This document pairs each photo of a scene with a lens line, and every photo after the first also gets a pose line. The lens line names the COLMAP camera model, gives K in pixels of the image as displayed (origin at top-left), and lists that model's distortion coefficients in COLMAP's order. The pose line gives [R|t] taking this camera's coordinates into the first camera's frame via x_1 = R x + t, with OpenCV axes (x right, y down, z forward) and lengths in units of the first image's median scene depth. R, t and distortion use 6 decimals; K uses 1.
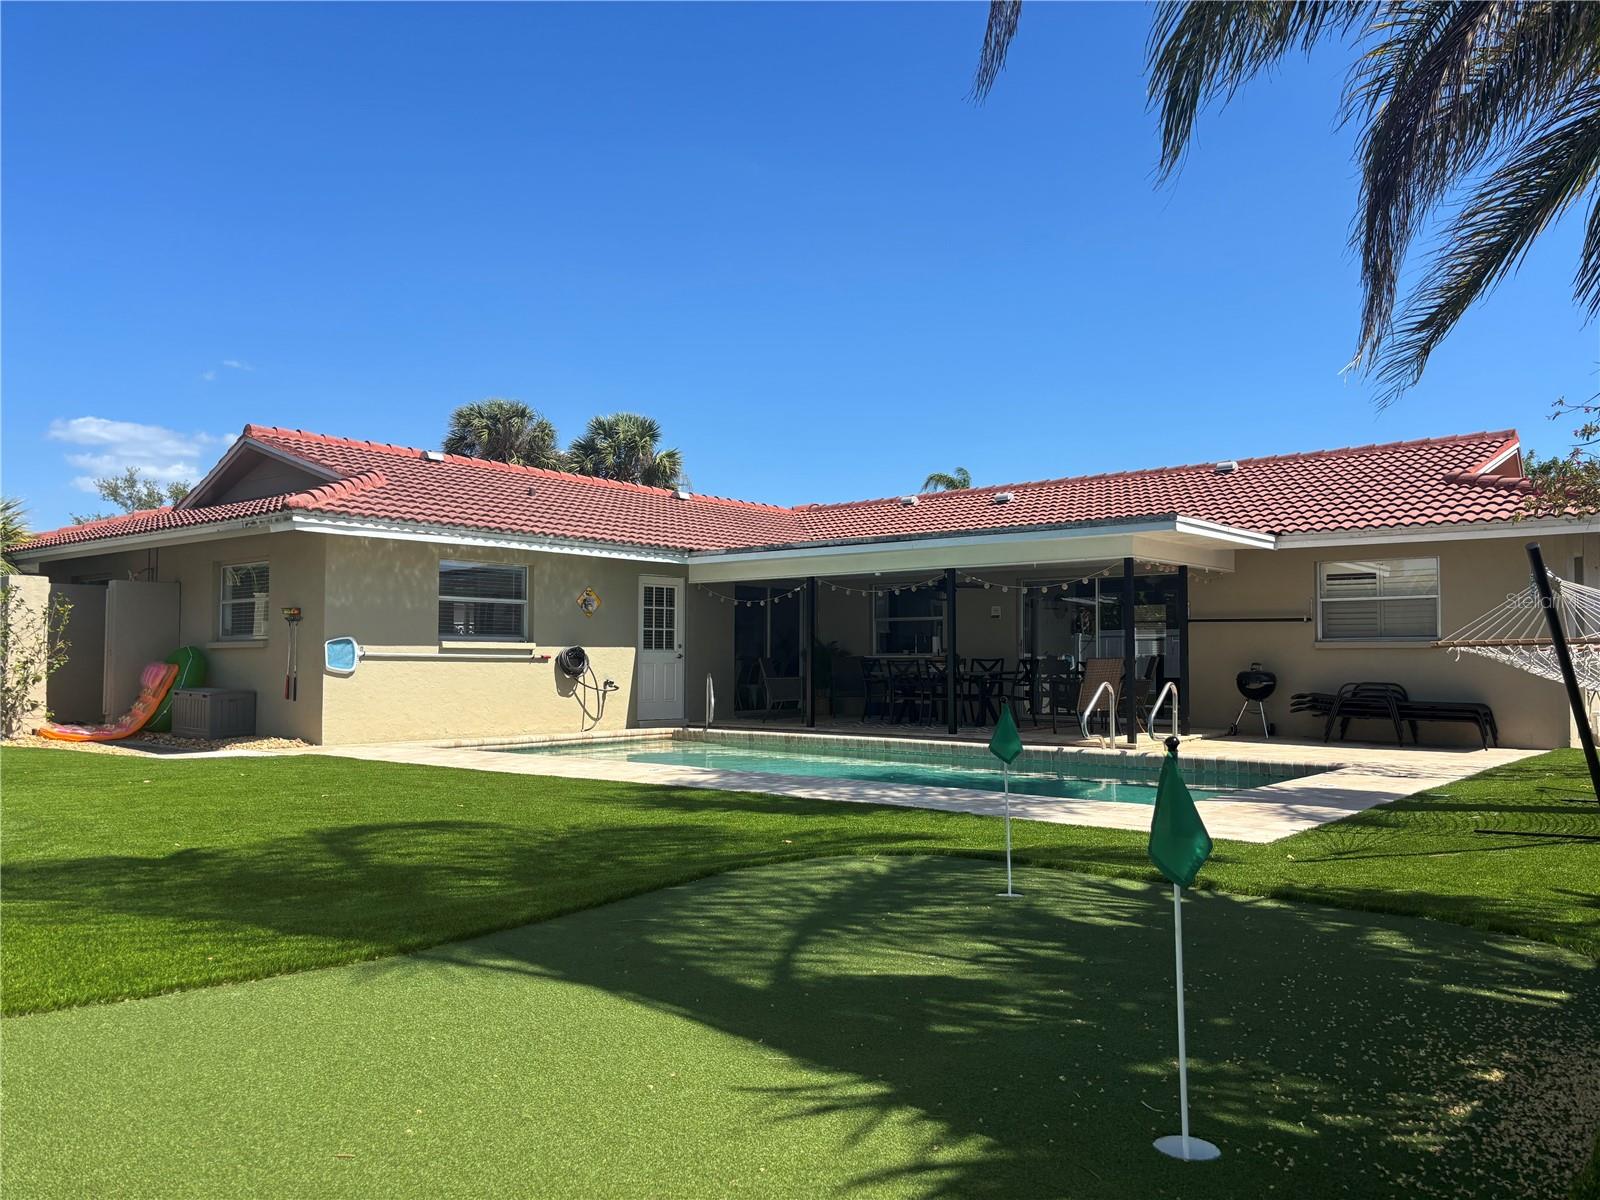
lens RADIAL K [[1196.4, 0, 800.0], [0, 1196.4, 600.0], [0, 0, 1]] dist [-0.000749, -0.001923]
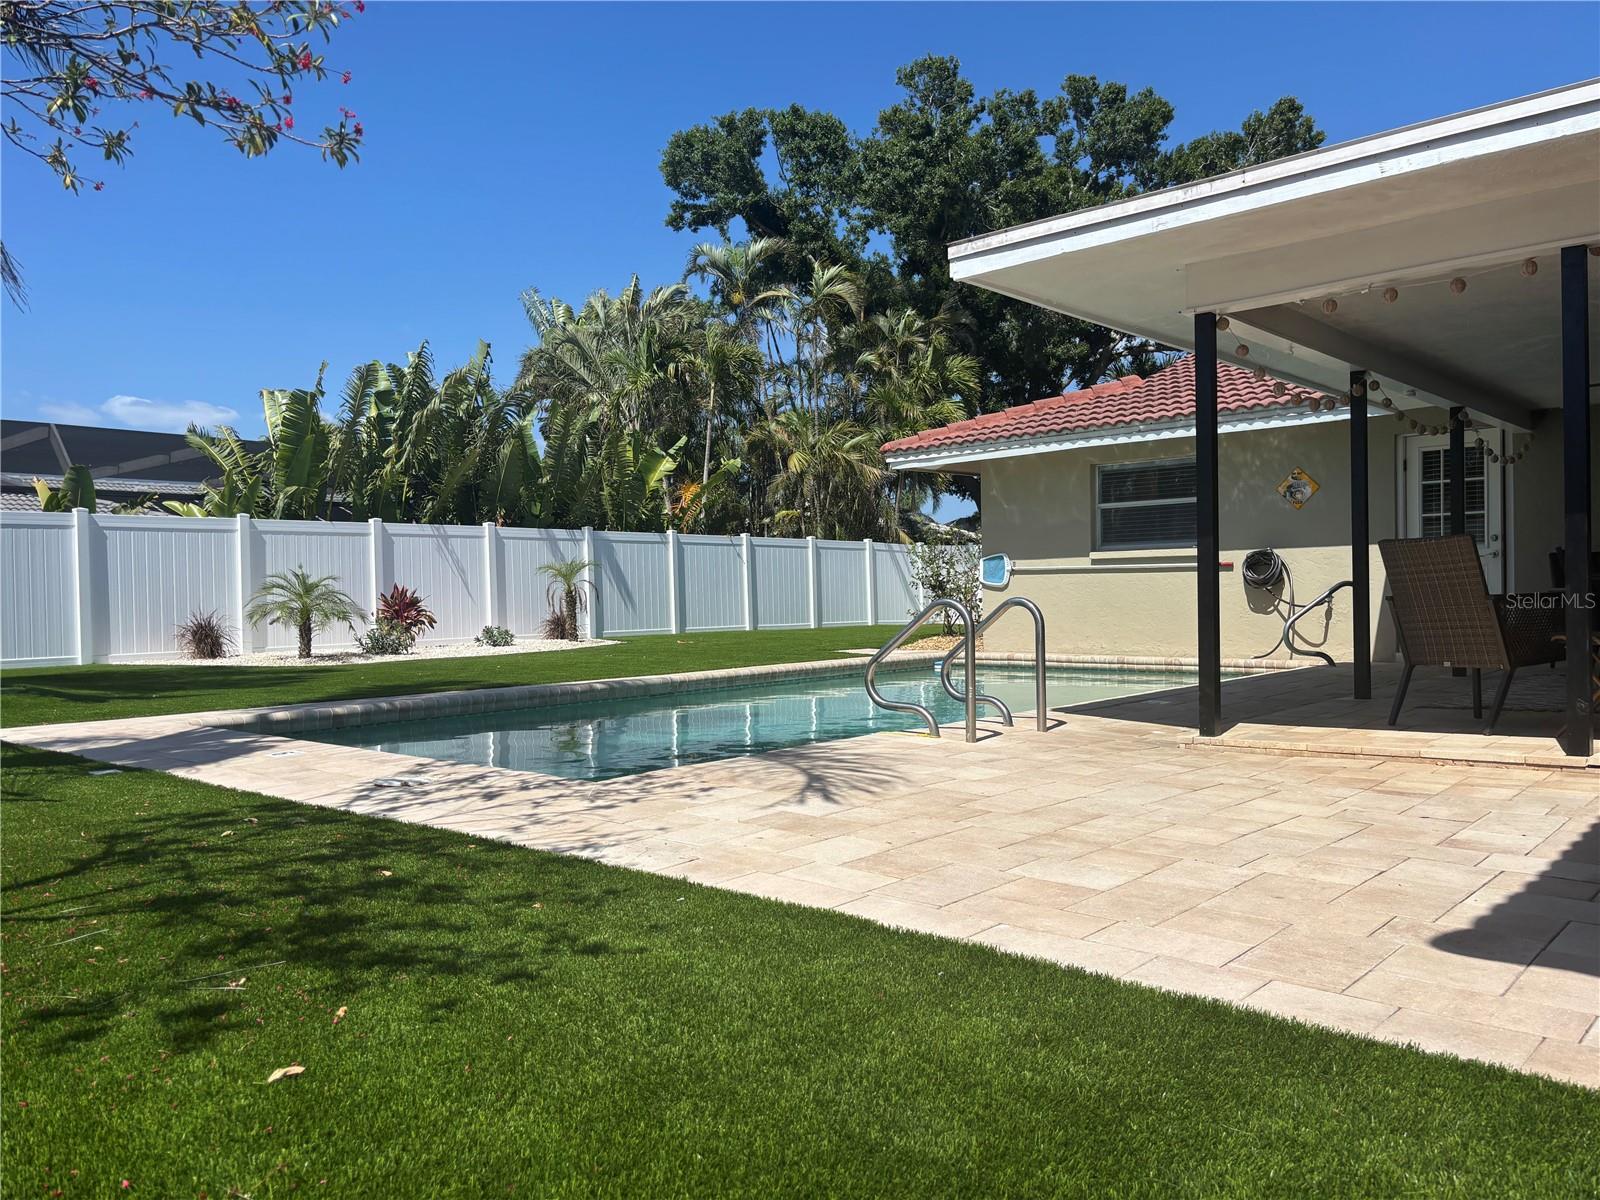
lens RADIAL K [[1196.4, 0, 800.0], [0, 1196.4, 600.0], [0, 0, 1]] dist [-0.000749, -0.001923]
pose [[-0.073493, 0.009416, -0.997251, 0.671940], [0.072873, 0.997333, 0.004047, 0.051976], [0.994630, -0.072375, -0.073983, 0.840290]]
